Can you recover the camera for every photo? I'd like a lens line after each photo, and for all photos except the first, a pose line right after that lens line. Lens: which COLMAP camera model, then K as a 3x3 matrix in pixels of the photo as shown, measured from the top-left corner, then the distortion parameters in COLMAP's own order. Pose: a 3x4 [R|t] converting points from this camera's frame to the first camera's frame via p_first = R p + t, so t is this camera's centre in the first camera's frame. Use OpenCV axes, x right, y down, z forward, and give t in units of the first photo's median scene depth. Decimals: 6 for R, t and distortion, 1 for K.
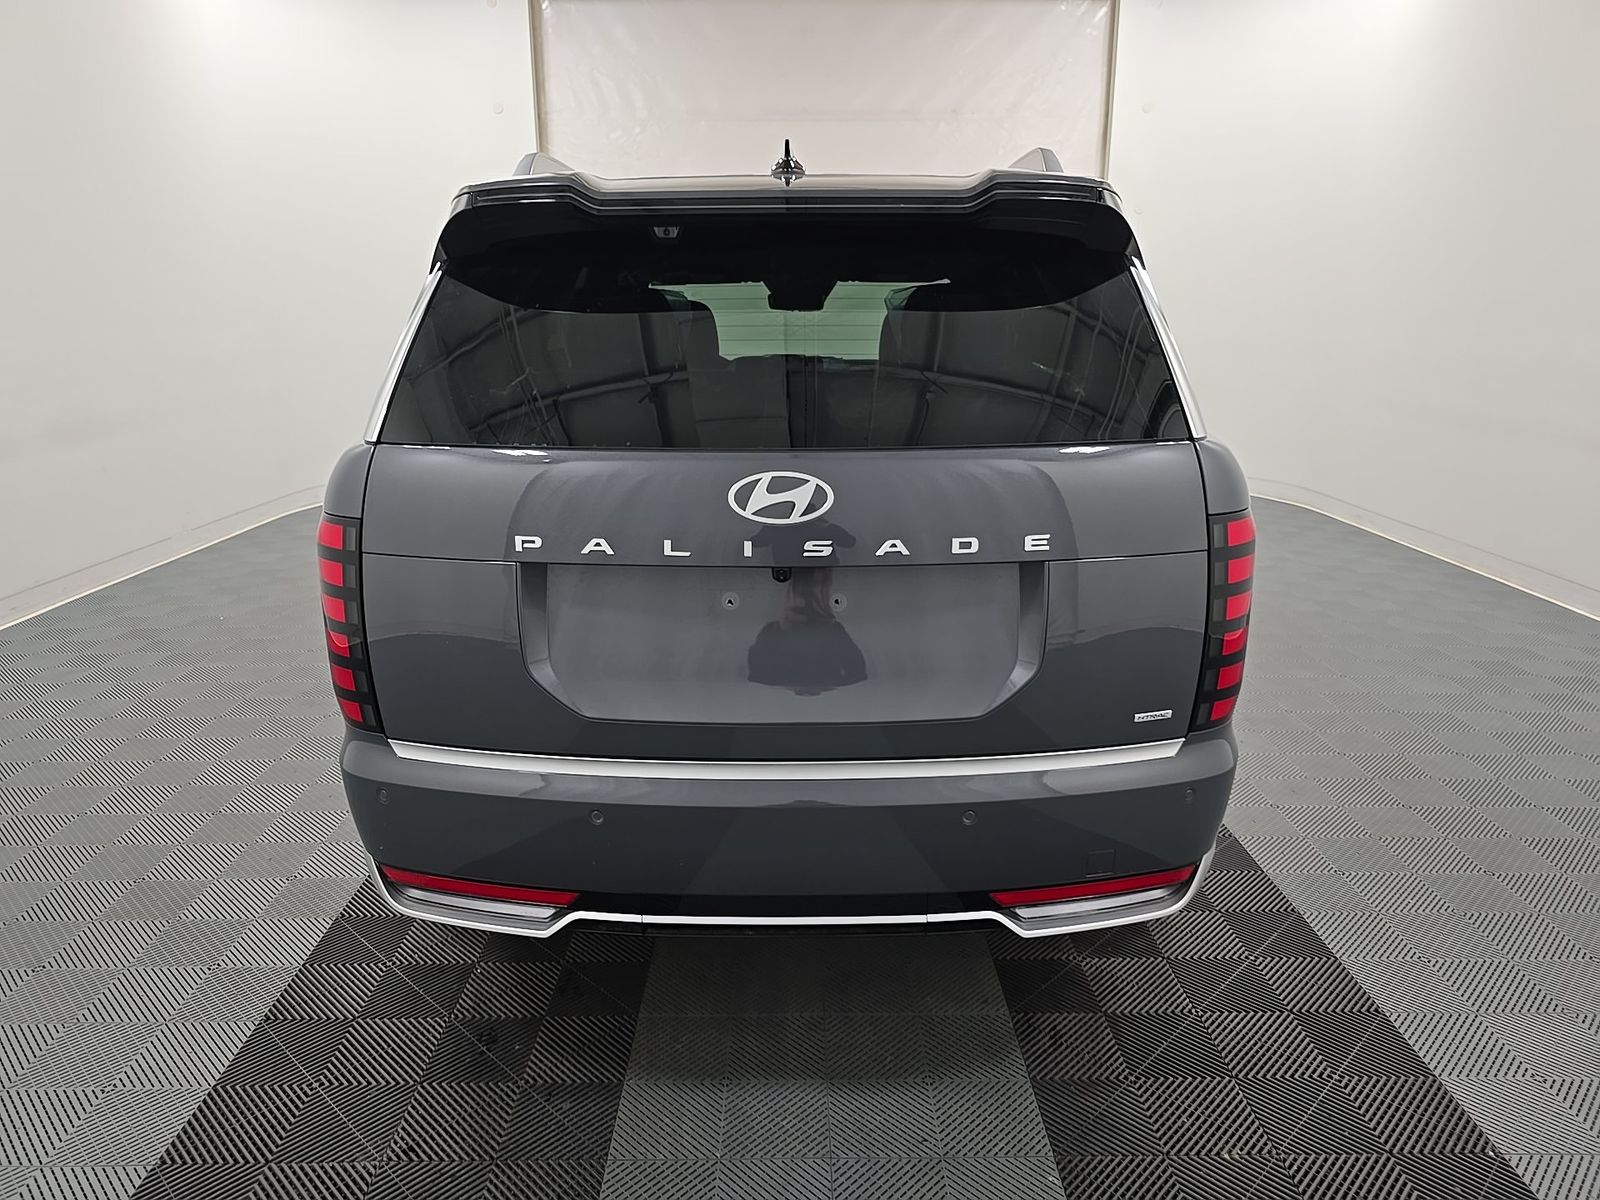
lens RADIAL K [[1087.2, 0, 800.0], [0, 1087.2, 600.0], [0, 0, 1]] dist [0.049286, -0.038812]
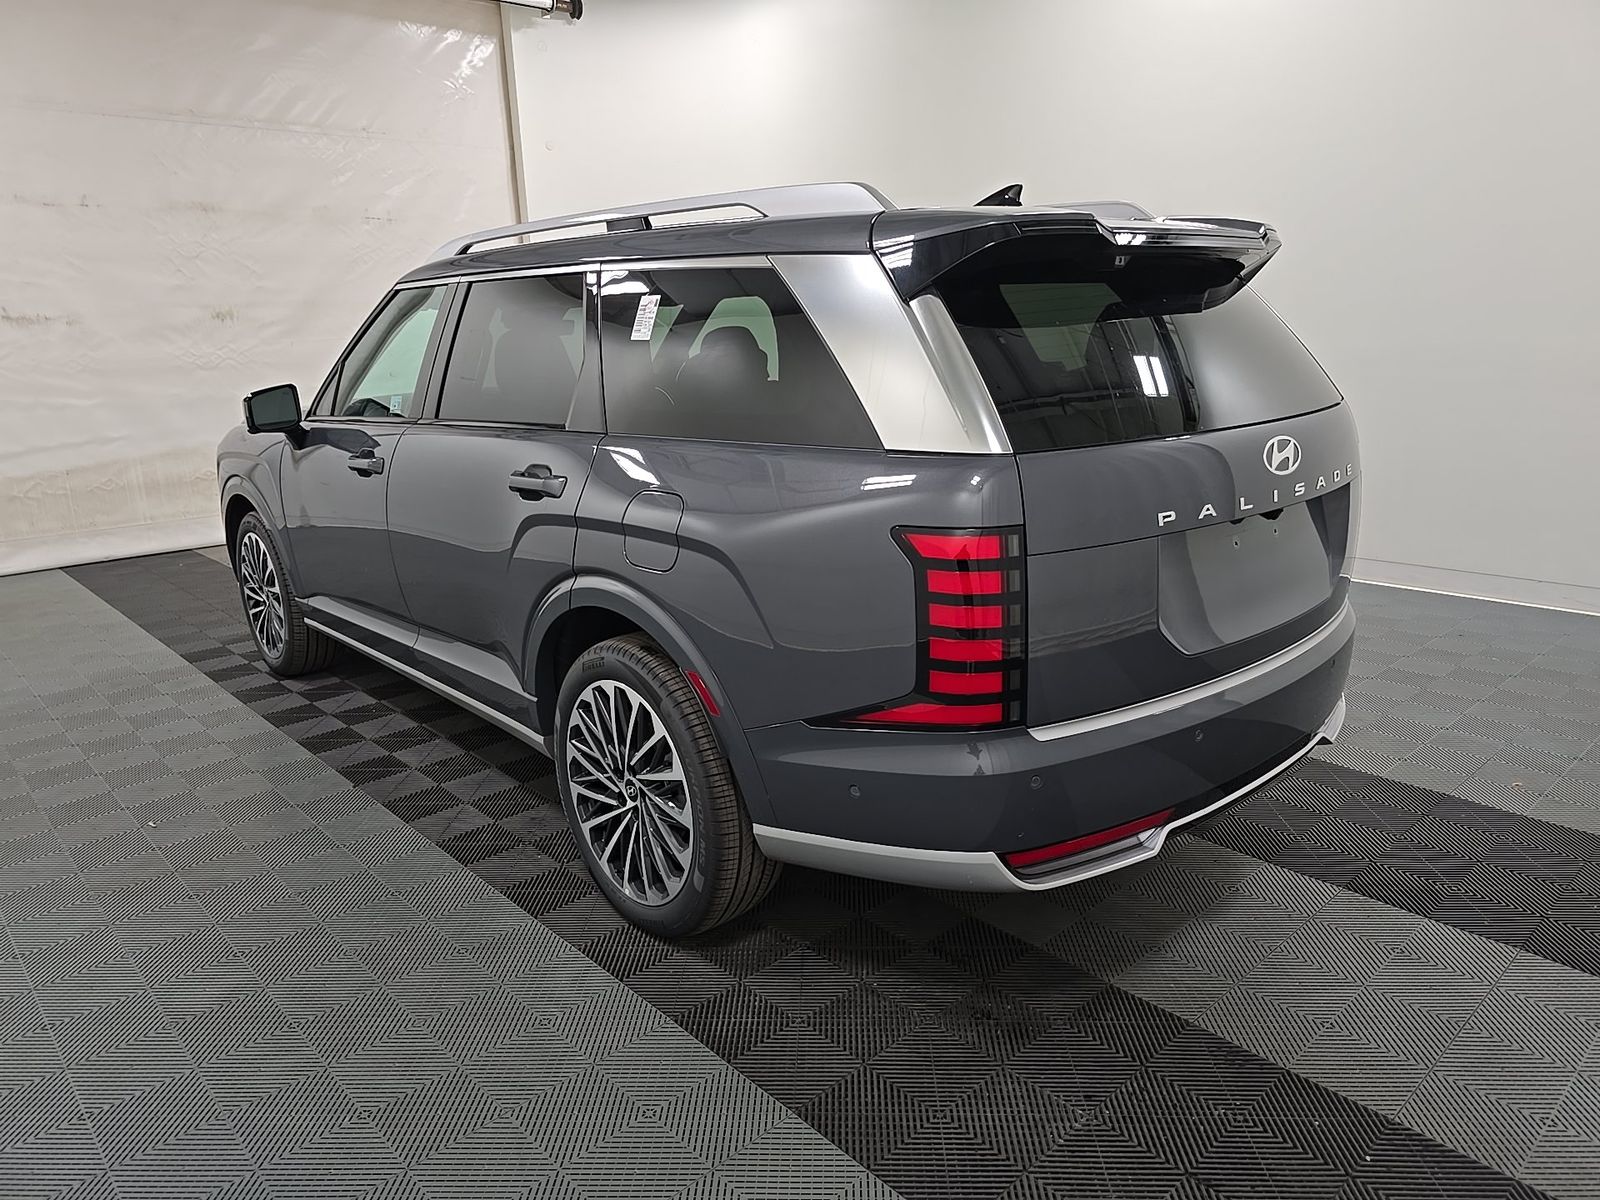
lens RADIAL K [[1087.2, 0, 800.0], [0, 1087.2, 600.0], [0, 0, 1]] dist [0.049286, -0.038812]
pose [[0.736883, -0.187874, 0.649390, -1.266463], [0.202253, 0.977876, 0.053406, -0.103141], [-0.645056, 0.091987, 0.758578, 0.341087]]
